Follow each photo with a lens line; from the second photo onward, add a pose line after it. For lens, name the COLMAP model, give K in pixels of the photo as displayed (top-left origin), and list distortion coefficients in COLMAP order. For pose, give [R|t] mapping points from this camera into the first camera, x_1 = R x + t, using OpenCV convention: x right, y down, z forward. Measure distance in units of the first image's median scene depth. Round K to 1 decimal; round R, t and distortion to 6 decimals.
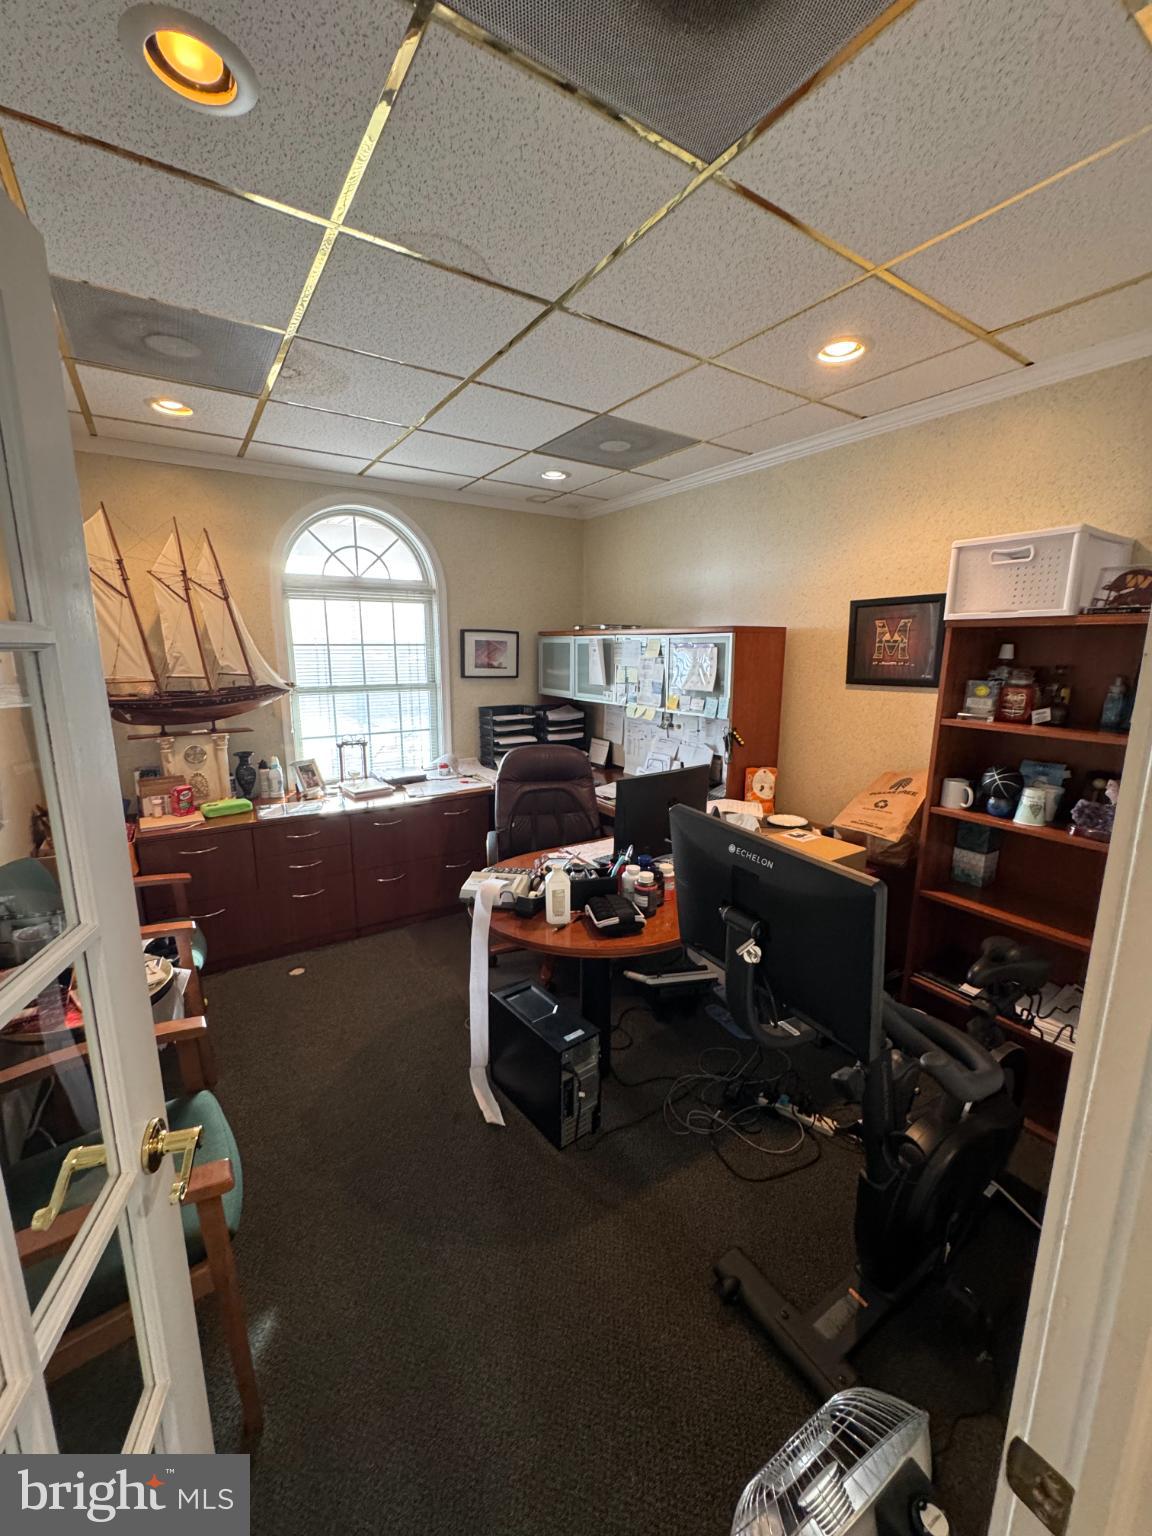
lens RADIAL K [[612.2, 0, 576.0], [0, 612.2, 768.0], [0, 0, 1]] dist [-0.001942, -0.000120]
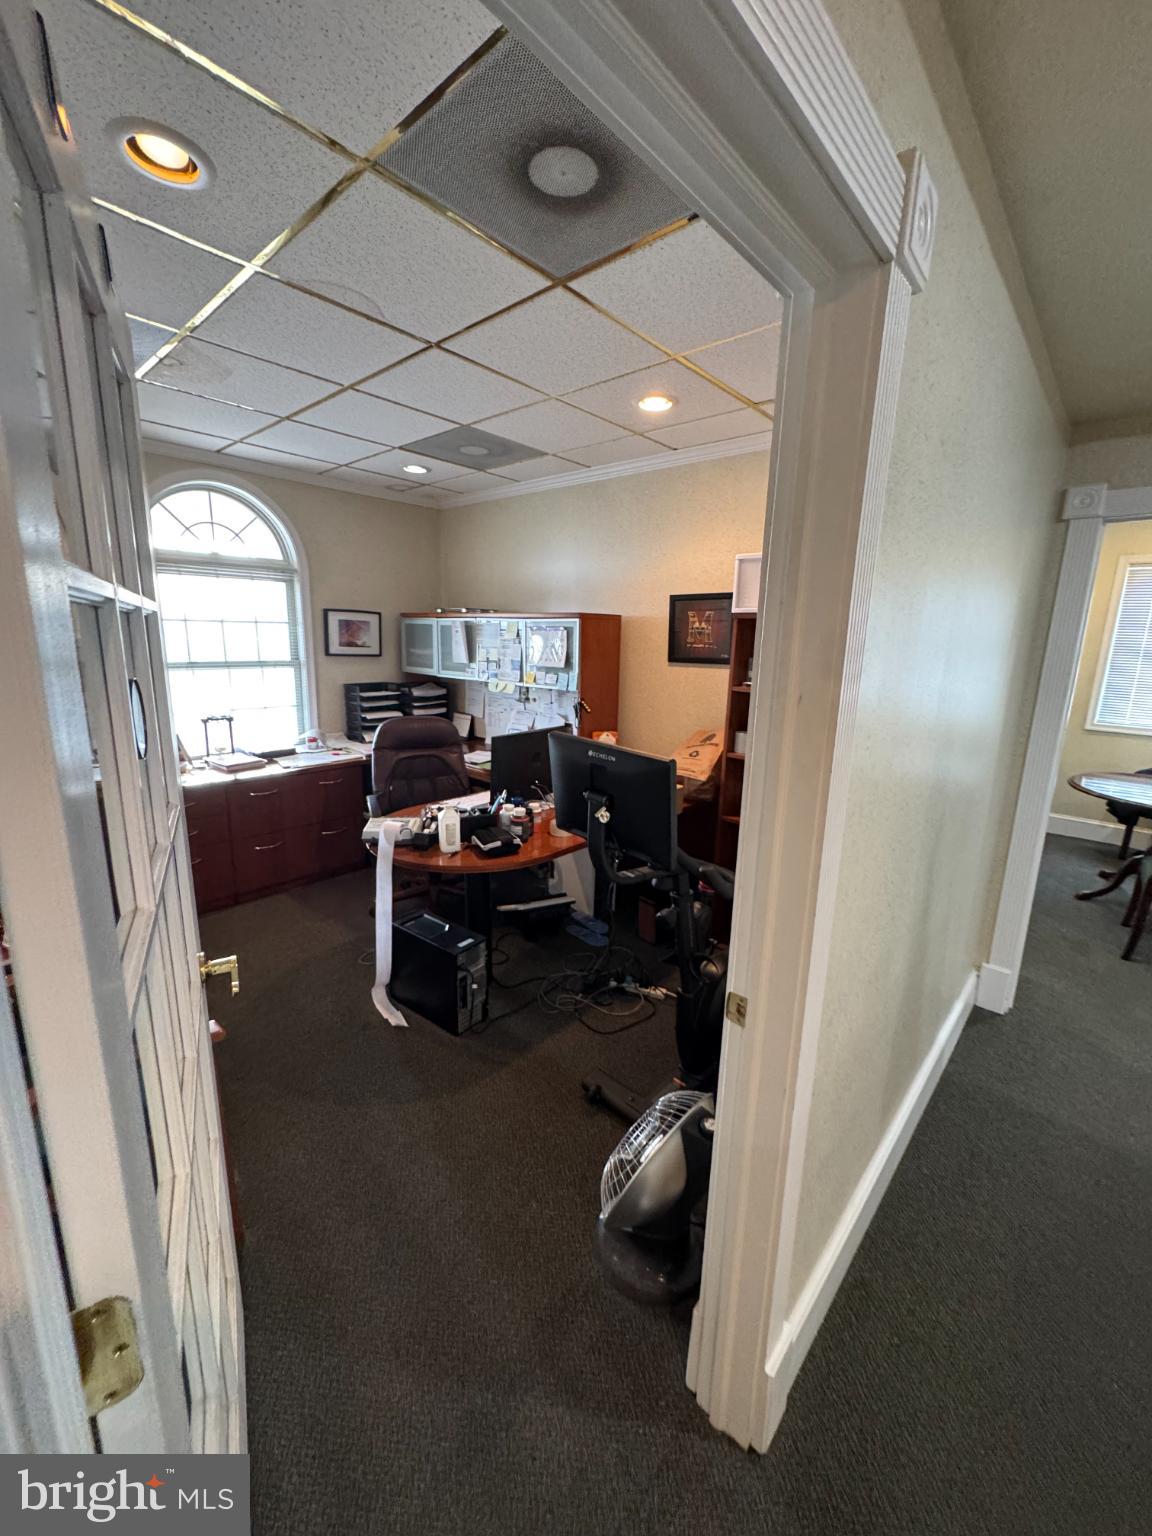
lens RADIAL K [[612.2, 0, 576.0], [0, 612.2, 768.0], [0, 0, 1]] dist [-0.001942, -0.000120]
pose [[0.968708, -0.033758, 0.245896, -0.053366], [0.028050, 0.999250, 0.026682, 0.039239], [-0.246612, -0.018949, 0.968929, -0.163608]]
